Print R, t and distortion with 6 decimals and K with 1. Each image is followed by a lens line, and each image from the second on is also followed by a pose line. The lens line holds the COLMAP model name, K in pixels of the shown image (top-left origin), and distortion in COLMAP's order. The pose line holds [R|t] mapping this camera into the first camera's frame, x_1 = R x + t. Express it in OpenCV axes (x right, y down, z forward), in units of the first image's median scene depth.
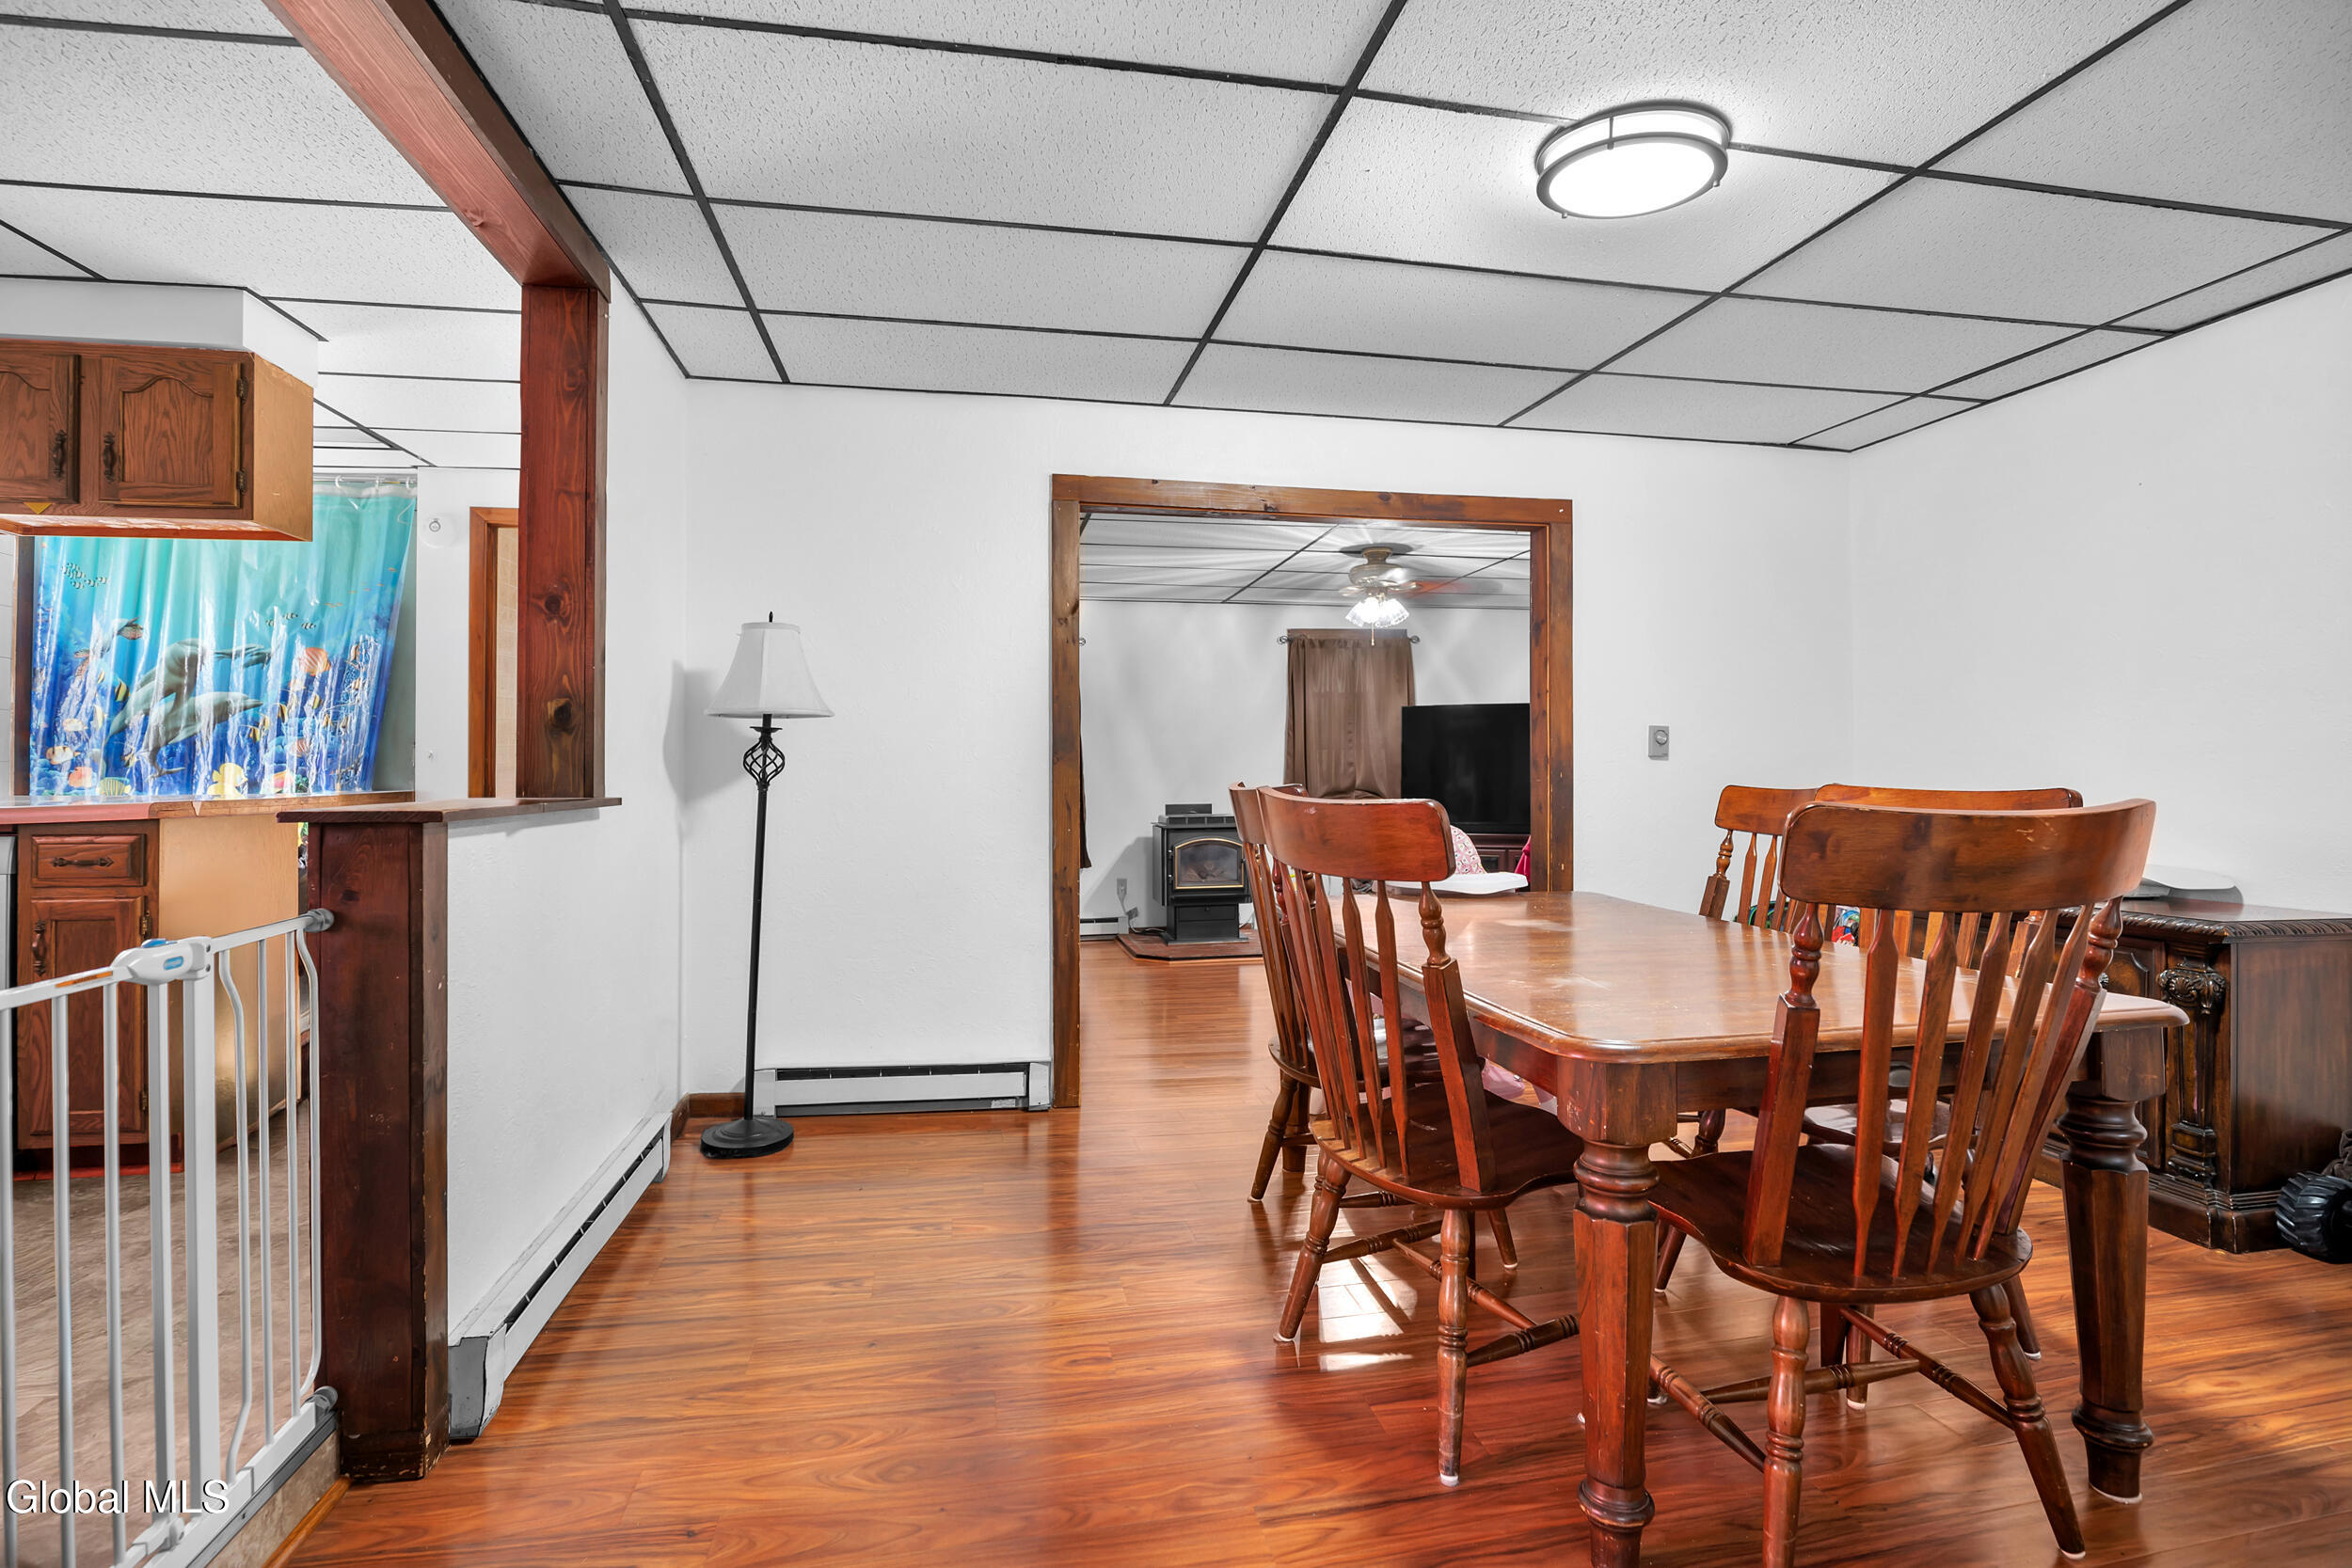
lens RADIAL K [[1127.3, 0, 1217.9], [0, 1127.3, 760.8], [0, 0, 1]] dist [-0.029680, 0.000588]
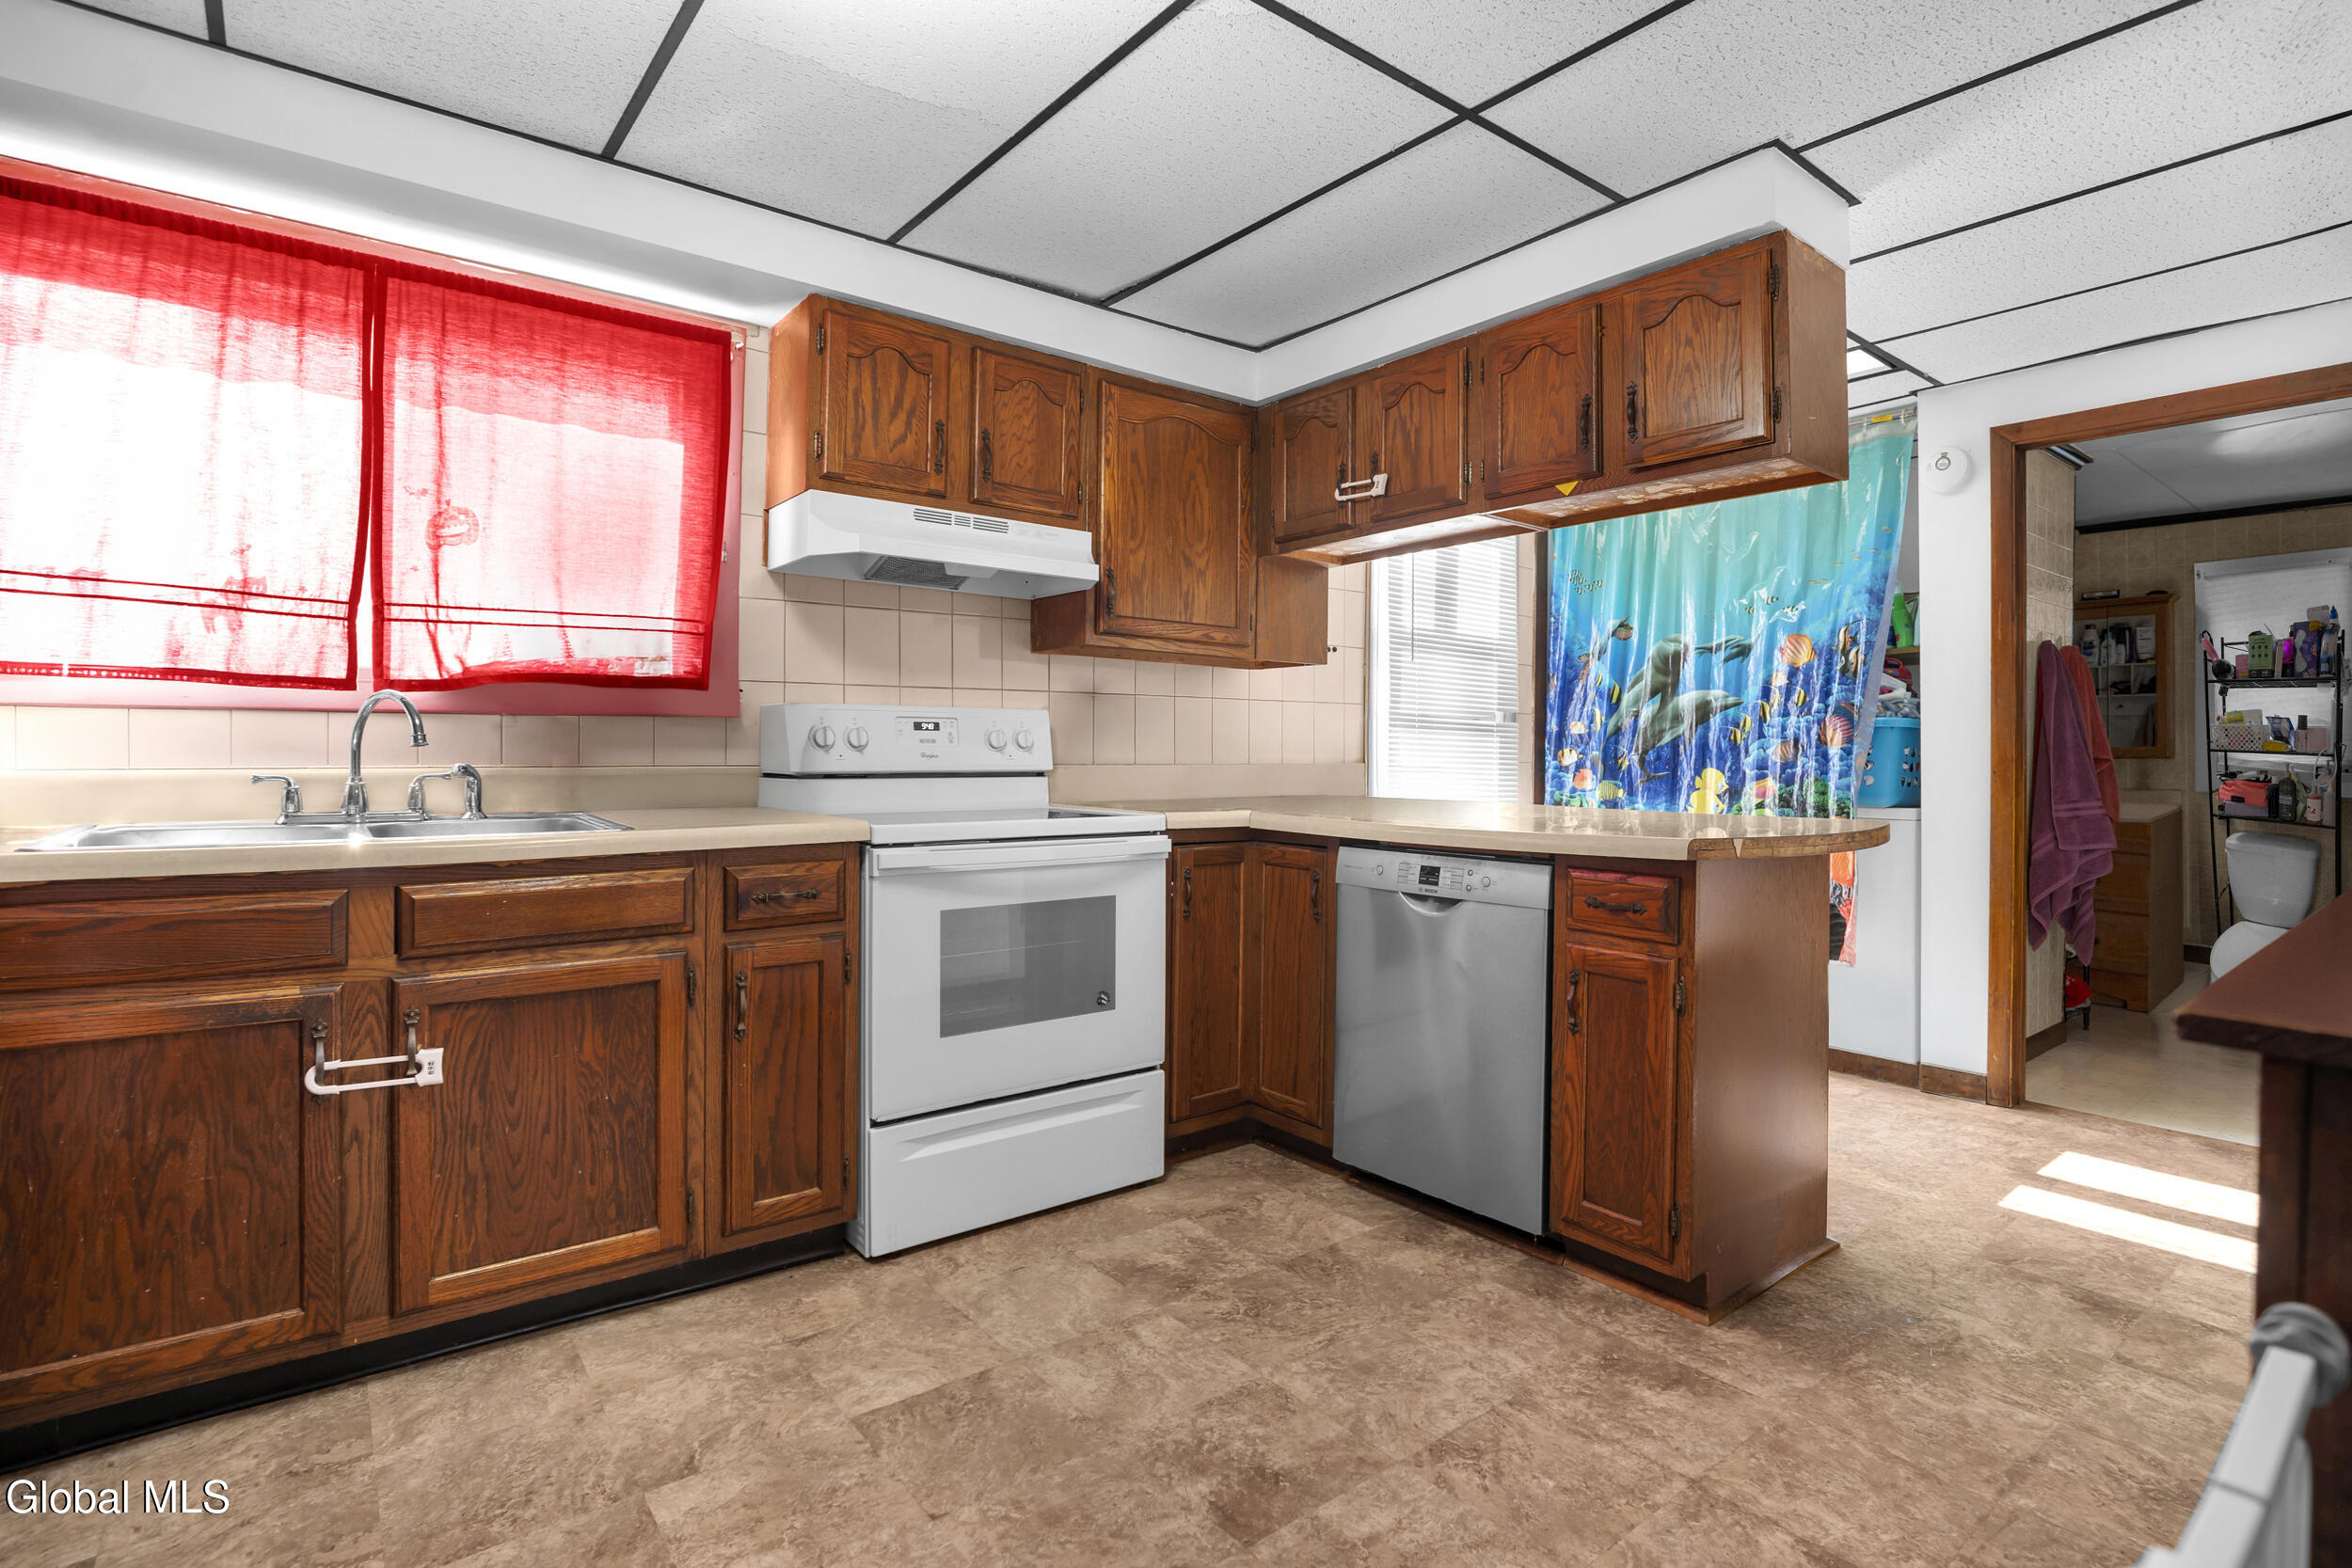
lens RADIAL K [[1127.3, 0, 1242.7], [0, 1127.3, 728.0], [0, 0, 1]] dist [-0.029680, 0.000588]
pose [[0.475993, -0.008238, -0.879410, -0.270356], [-0.009667, 0.999847, -0.014599, -0.014091], [0.879396, 0.015450, 0.475841, 0.222047]]
